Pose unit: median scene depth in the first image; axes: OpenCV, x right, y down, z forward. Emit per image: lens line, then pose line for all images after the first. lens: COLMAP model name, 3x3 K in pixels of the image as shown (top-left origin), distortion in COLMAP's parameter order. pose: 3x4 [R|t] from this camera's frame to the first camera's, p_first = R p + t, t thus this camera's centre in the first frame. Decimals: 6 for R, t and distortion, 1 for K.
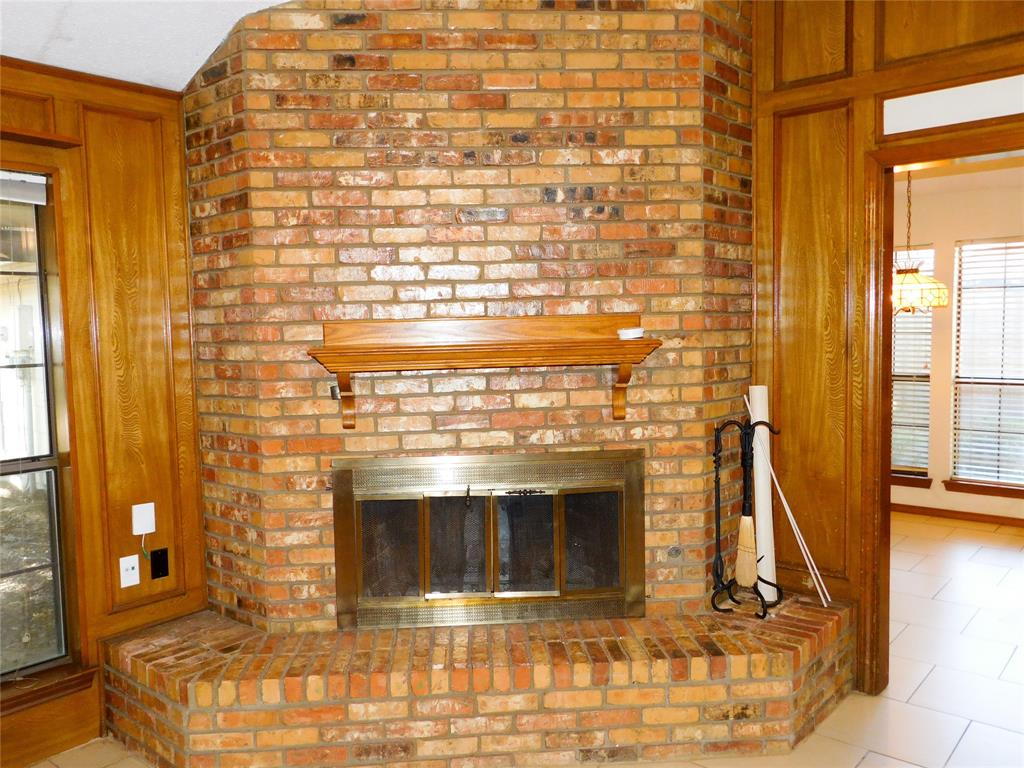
lens RADIAL K [[821.1, 0, 509.0], [0, 821.1, 382.3], [0, 0, 1]] dist [-0.006743, -0.006007]
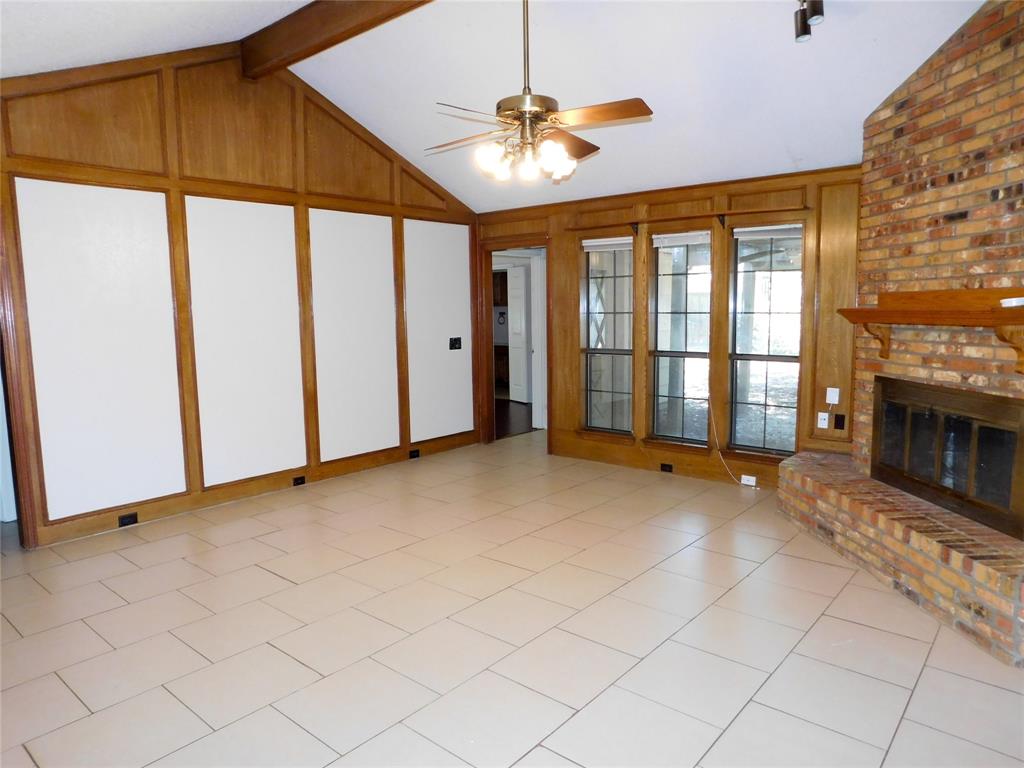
lens RADIAL K [[681.6, 0, 510.0], [0, 681.6, 380.7], [0, 0, 1]] dist [-0.081321, 0.071812]
pose [[-0.001667, 0.130402, -0.991460, 1.135443], [-0.056078, 0.989889, 0.130290, -0.031174], [0.998425, 0.055816, 0.005662, 0.241489]]
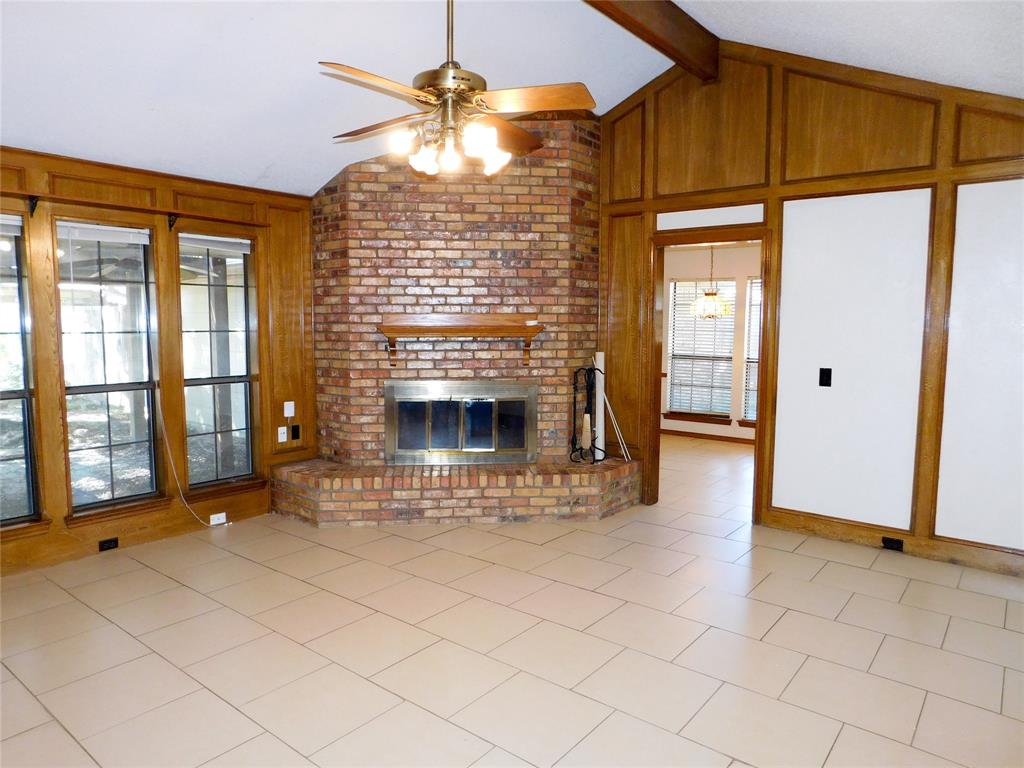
lens RADIAL K [[664.0, 0, 512.6], [0, 664.0, 378.4], [0, 0, 1]] dist [-0.052888, -0.000159]
pose [[0.998938, 0.023608, 0.039561, 0.037629], [-0.024171, 0.999612, 0.013819, 0.056732], [-0.039220, -0.014761, 0.999122, -0.657516]]
